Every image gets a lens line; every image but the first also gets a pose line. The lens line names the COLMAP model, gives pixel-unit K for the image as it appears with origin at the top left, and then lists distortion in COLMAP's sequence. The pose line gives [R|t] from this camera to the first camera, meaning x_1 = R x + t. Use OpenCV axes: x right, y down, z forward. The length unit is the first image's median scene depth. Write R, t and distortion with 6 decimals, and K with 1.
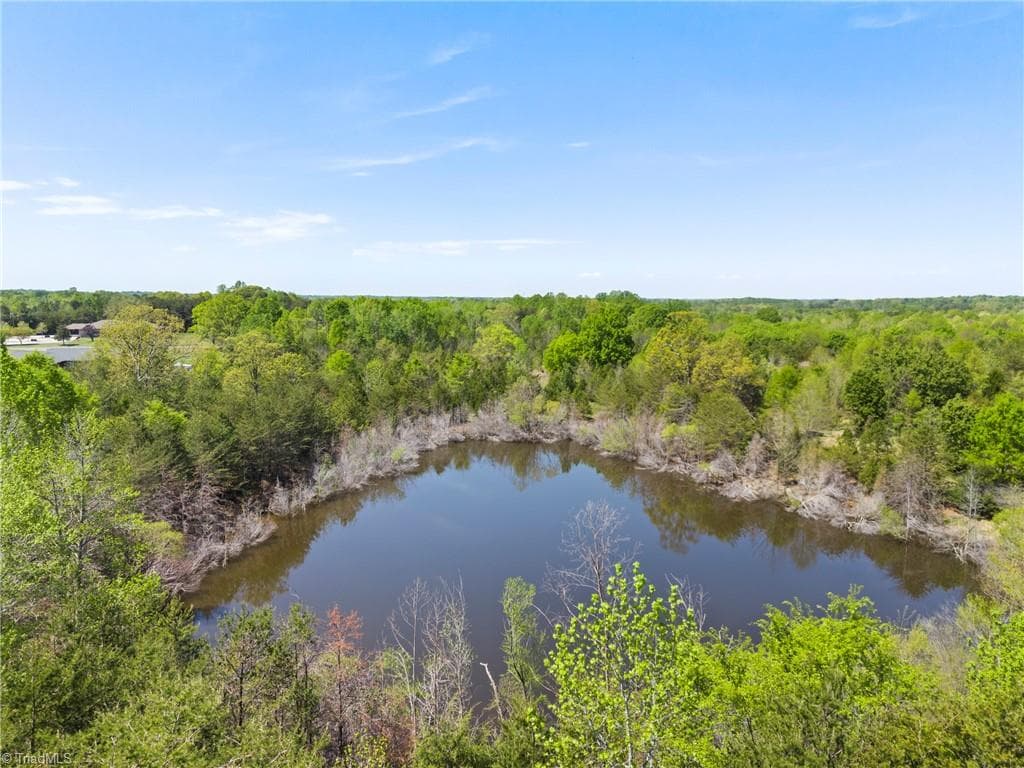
lens RADIAL K [[744.1, 0, 512.0], [0, 744.1, 384.0], [0, 0, 1]] dist [0.068652, -0.065399]
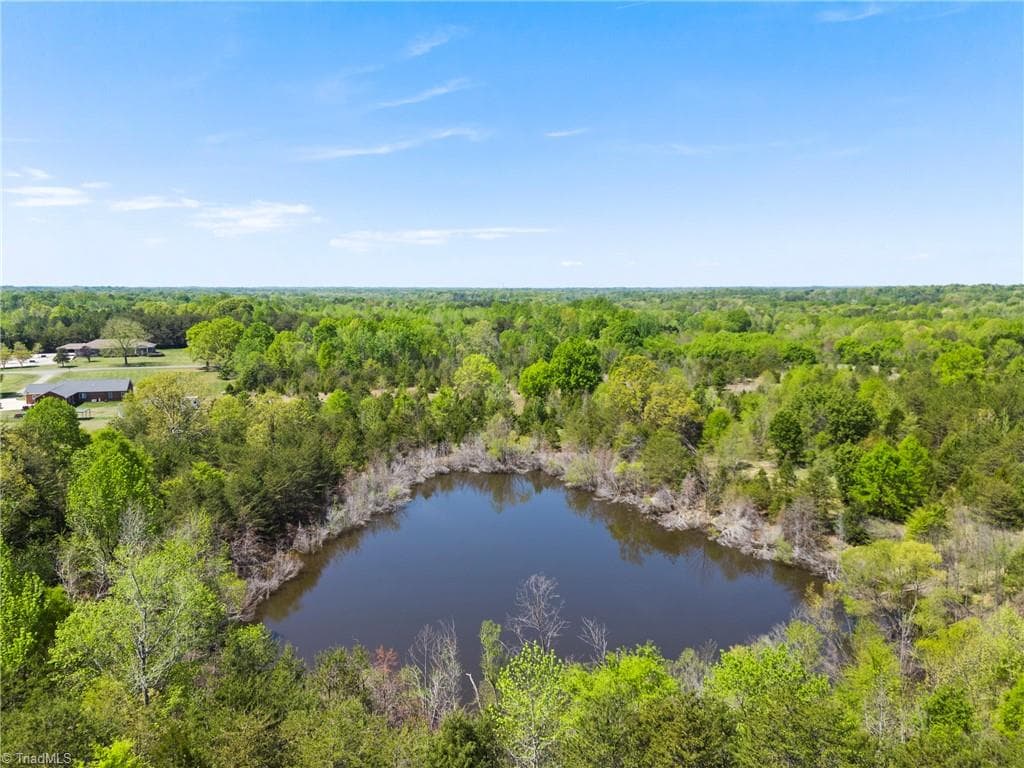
lens RADIAL K [[752.5, 0, 512.0], [0, 752.5, 384.0], [0, 0, 1]] dist [0.076522, -0.084367]
pose [[0.999591, -0.012739, 0.025587, 0.005906], [0.012400, 0.999834, 0.013376, -0.076432], [-0.025753, -0.013054, 0.999583, -0.173083]]
